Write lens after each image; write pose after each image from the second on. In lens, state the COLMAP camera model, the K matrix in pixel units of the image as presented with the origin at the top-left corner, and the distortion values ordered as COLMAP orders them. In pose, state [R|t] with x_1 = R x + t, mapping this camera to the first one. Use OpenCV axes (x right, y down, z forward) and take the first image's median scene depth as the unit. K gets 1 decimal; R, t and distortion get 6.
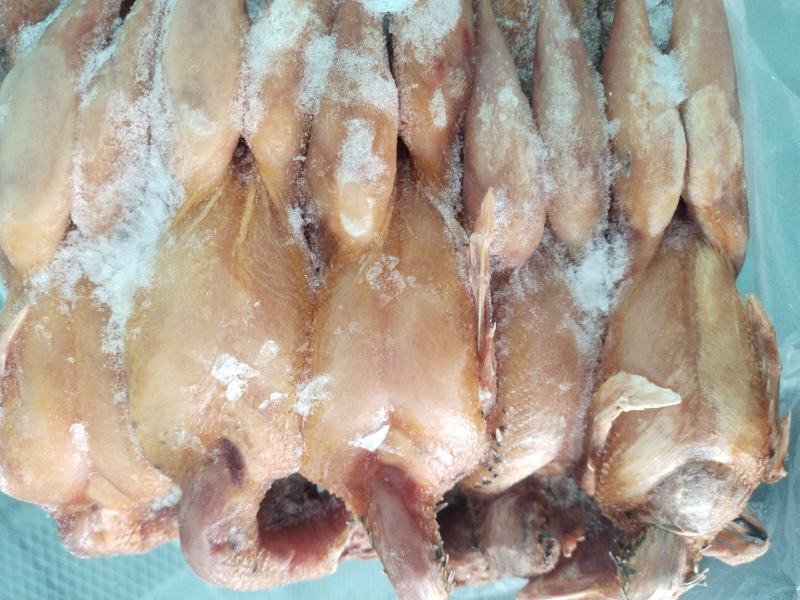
lens RADIAL K [[642.2, 0, 400.0], [0, 642.2, 300.0], [0, 0, 1]] dist [0.071511, -0.182234]
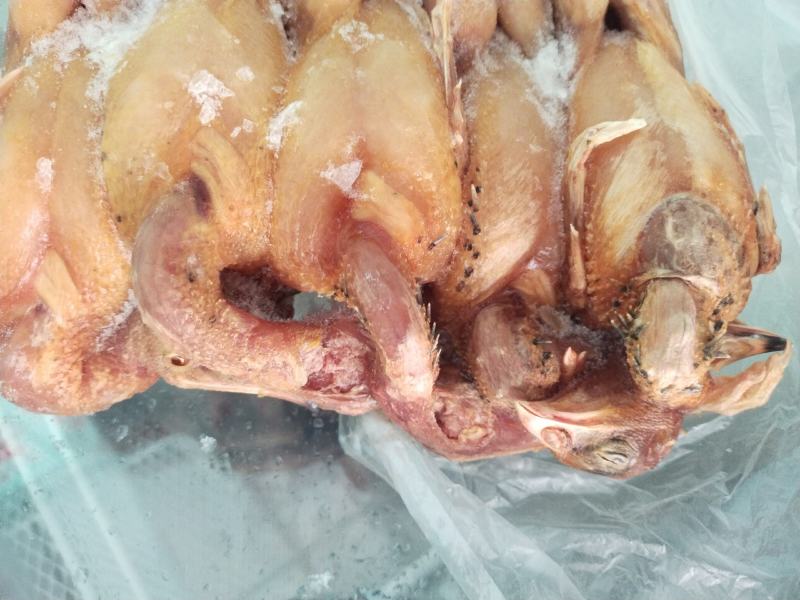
lens RADIAL K [[642.2, 0, 400.0], [0, 642.2, 300.0], [0, 0, 1]] dist [0.071511, -0.182234]
pose [[0.999353, -0.026966, 0.023794, 0.012745], [0.034702, 0.896754, -0.441168, 0.835808], [-0.009441, 0.441708, 0.897109, 0.206688]]
